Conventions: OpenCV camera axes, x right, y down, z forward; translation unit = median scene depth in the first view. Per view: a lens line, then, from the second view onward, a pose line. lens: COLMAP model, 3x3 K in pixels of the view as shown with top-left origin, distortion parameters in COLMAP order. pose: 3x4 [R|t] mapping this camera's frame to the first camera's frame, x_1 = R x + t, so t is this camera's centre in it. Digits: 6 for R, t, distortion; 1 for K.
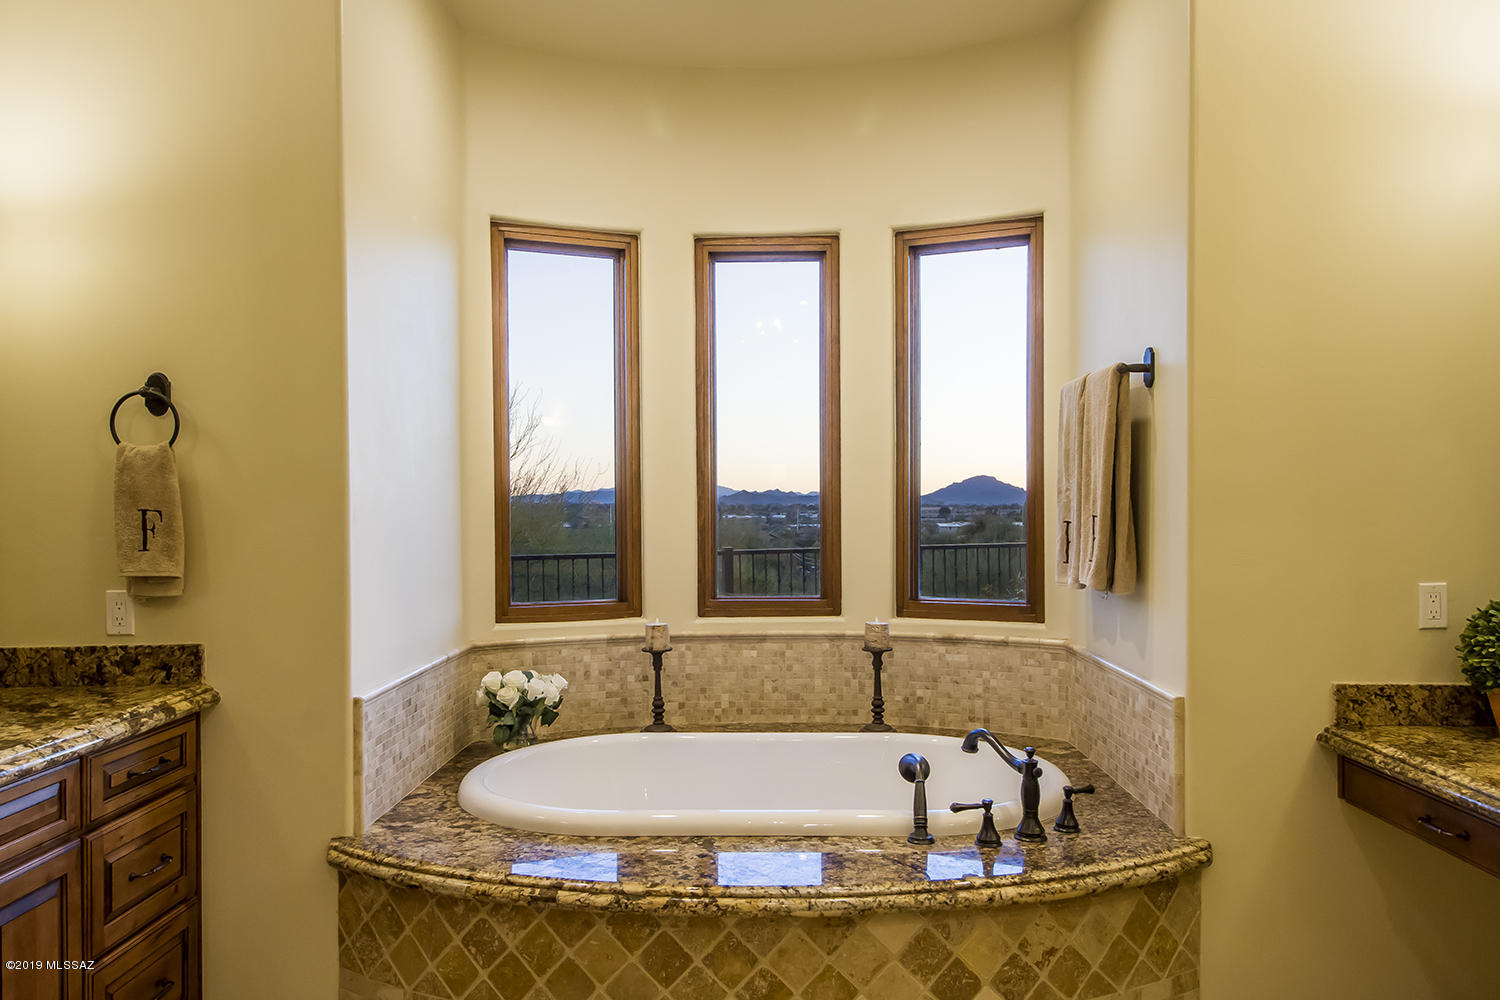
lens RADIAL K [[1110.4, 0, 753.5], [0, 1110.4, 527.8], [0, 0, 1]] dist [0.041972, -0.031492]
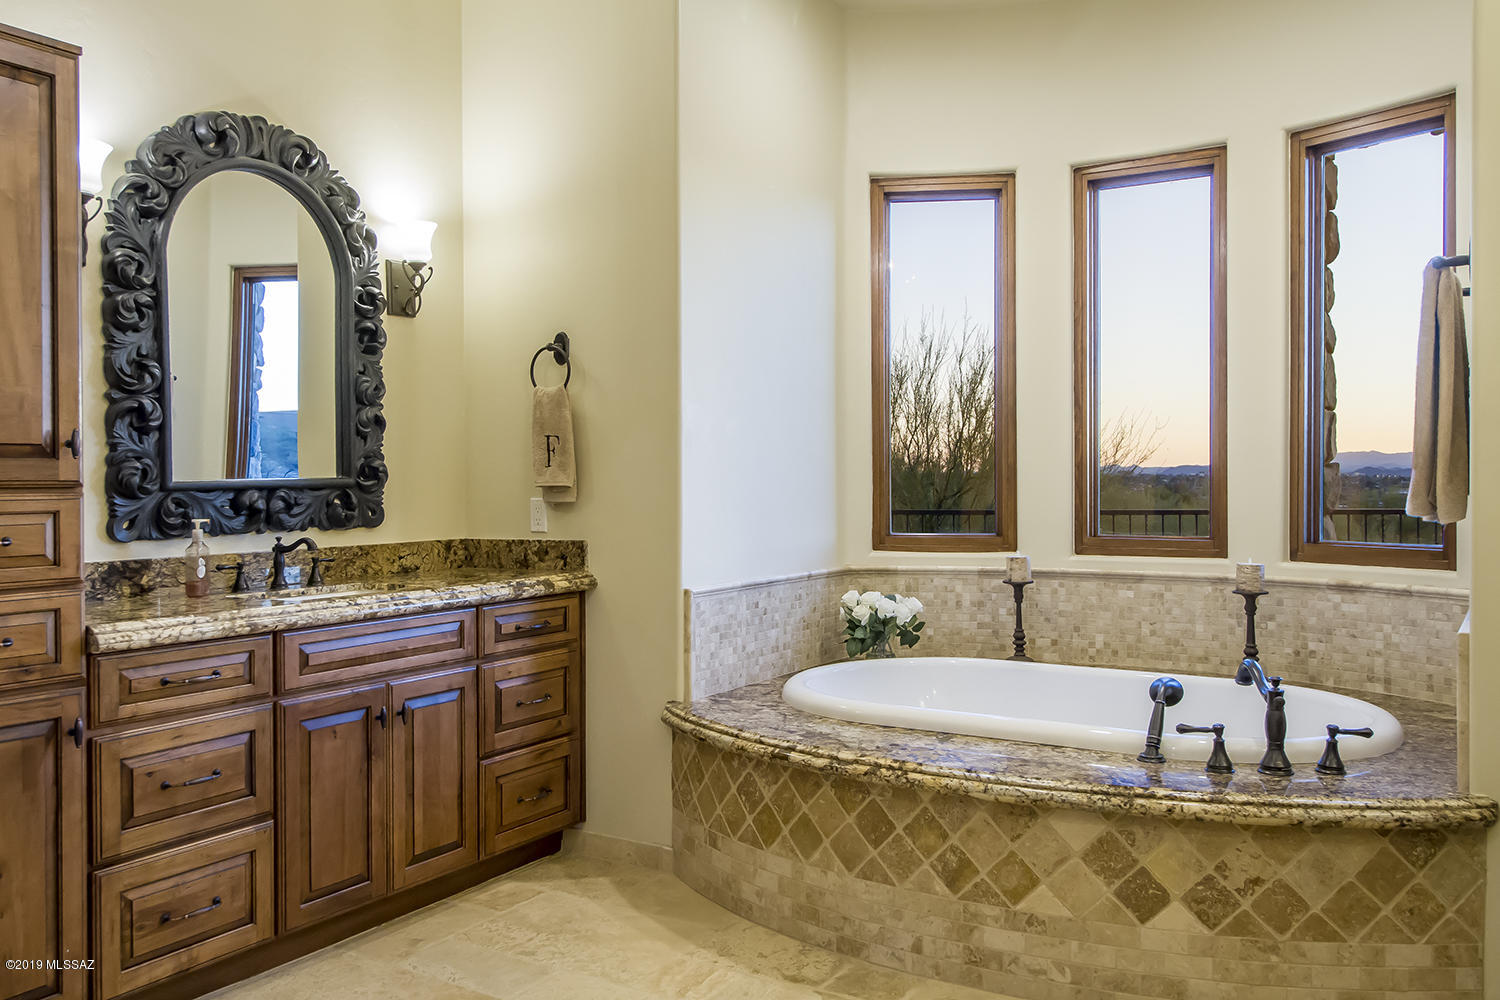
lens RADIAL K [[1222.8, 0, 750.0], [0, 1222.8, 500.0], [0, 0, 1]] dist [0.009311, 0.002275]
pose [[0.857947, 0.011925, -0.513600, 0.404392], [-0.012934, 0.999915, 0.001611, 0.054053], [0.513576, 0.005261, 0.858028, -0.115042]]
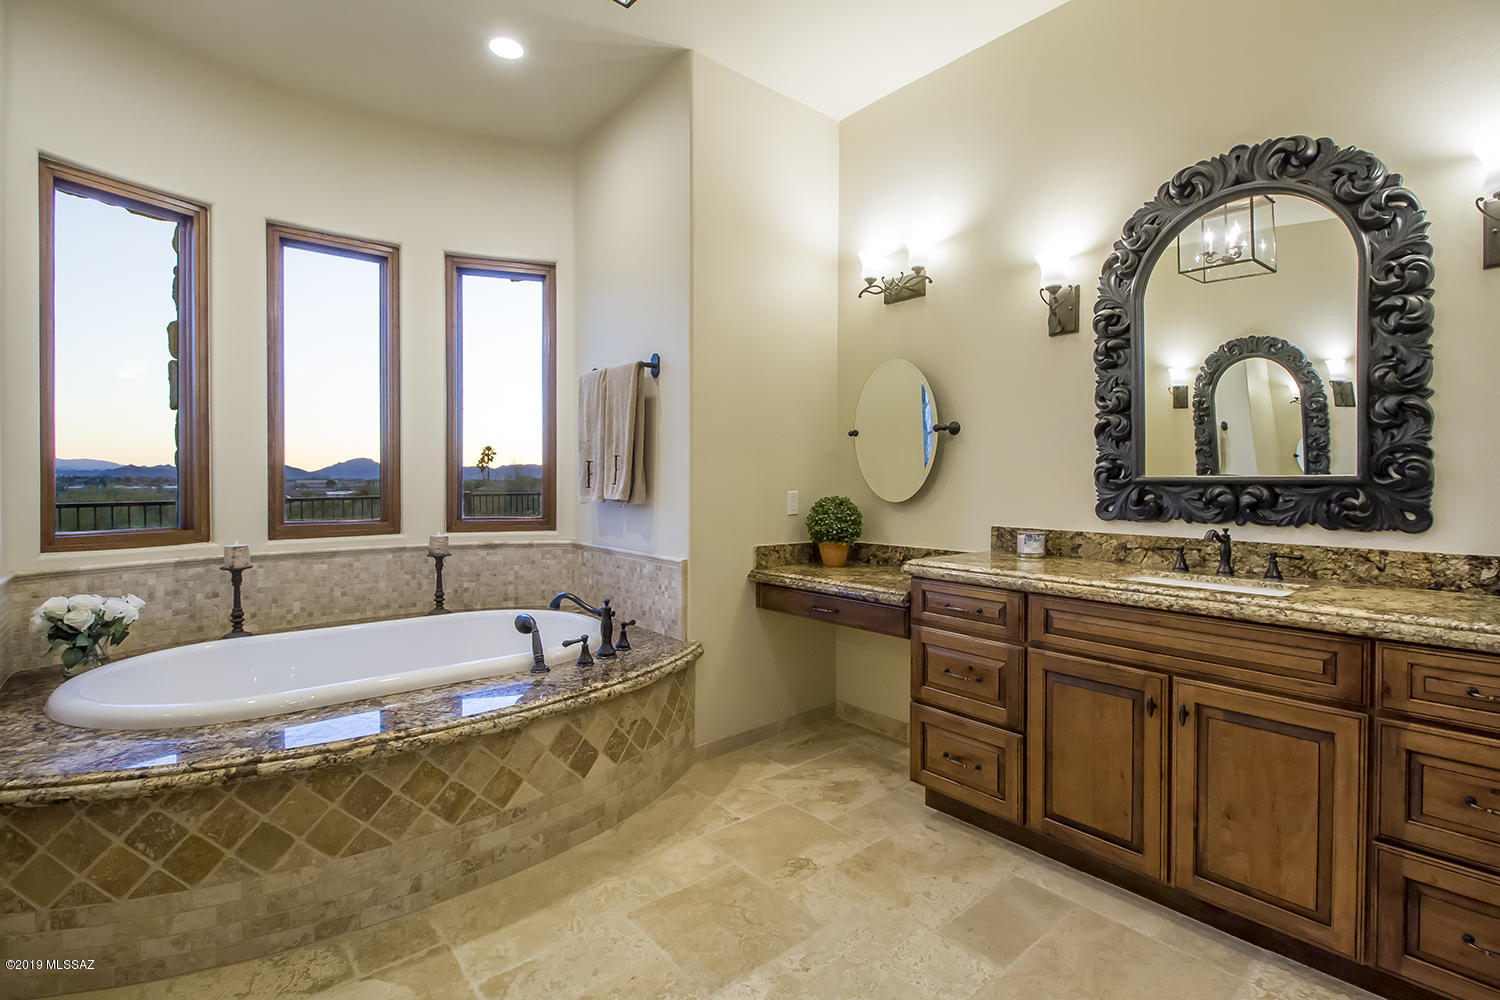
lens RADIAL K [[702.8, 0, 770.4], [0, 702.8, 488.3], [0, 0, 1]] dist [0.012809, -0.011631]
pose [[0.745772, -0.000312, 0.666202, -0.238585], [0.006626, 0.999954, -0.006950, 0.052832], [-0.666169, 0.009597, 0.745739, 0.119436]]
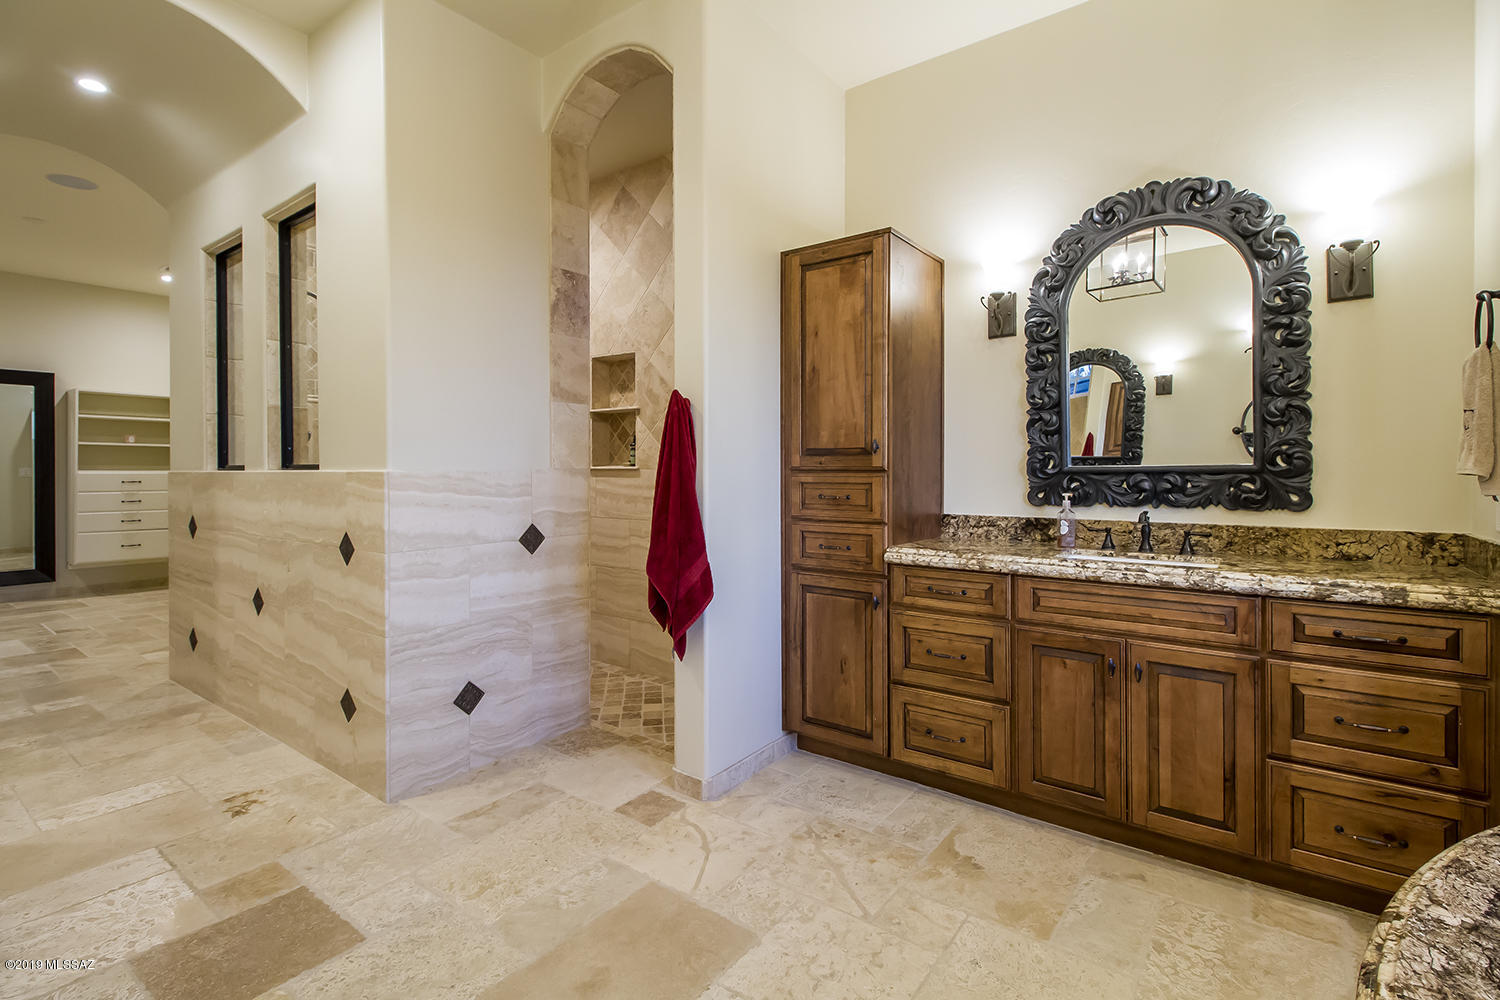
lens RADIAL K [[700.6, 0, 756.4], [0, 700.6, 477.2], [0, 0, 1]] dist [0.022116, -0.012964]
pose [[-0.588635, 0.018675, -0.808183, 0.380348], [-0.011803, 0.999428, 0.031690, 0.032842], [0.808313, 0.028193, -0.588078, 0.854286]]
